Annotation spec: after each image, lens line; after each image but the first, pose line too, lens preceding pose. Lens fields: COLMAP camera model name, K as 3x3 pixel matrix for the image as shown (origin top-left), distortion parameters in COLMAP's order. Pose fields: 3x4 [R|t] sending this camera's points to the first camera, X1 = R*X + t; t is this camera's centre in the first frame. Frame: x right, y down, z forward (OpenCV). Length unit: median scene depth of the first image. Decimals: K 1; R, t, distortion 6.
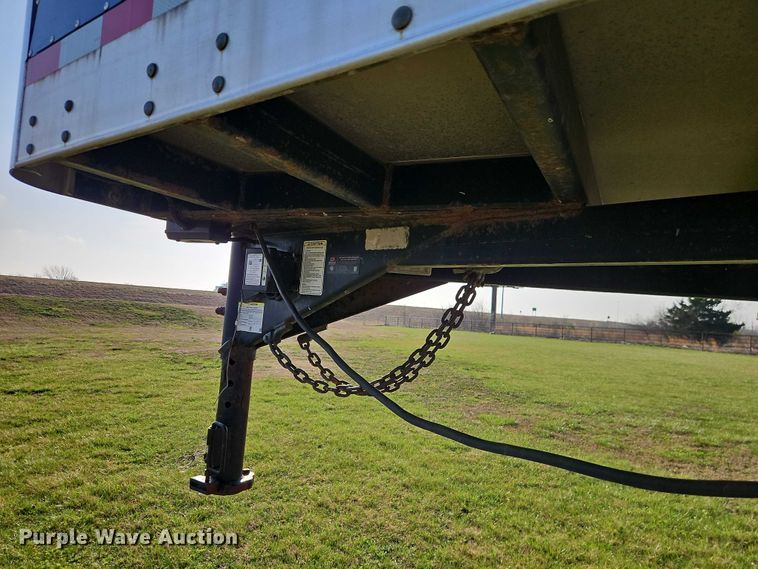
lens RADIAL K [[544.0, 0, 376.4], [0, 544.0, 280.5], [0, 0, 1]] dist [0.035784, -0.007875]
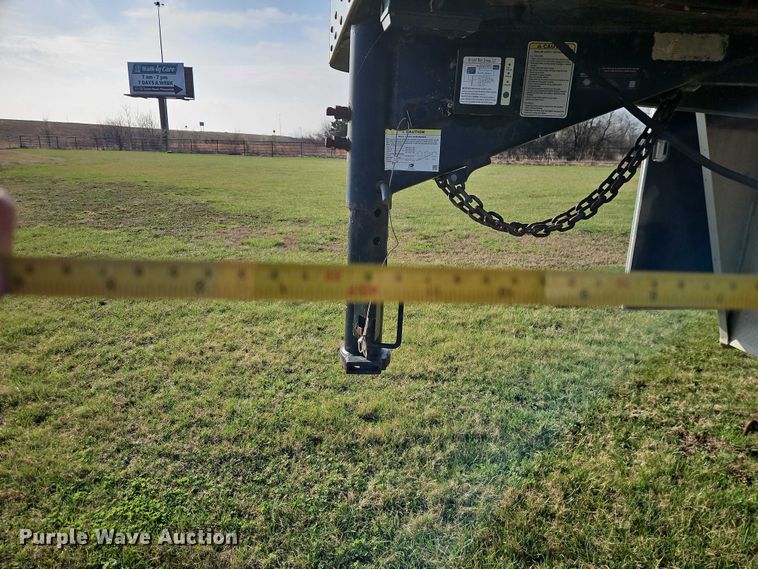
lens RADIAL K [[529.7, 0, 379.0], [0, 529.7, 294.4], [0, 0, 1]] dist [0.066864, -0.069414]
pose [[0.794408, -0.200435, 0.573360, -0.359975], [-0.015793, 0.936847, 0.349383, -0.000447], [-0.607179, -0.286608, 0.741074, 0.219218]]
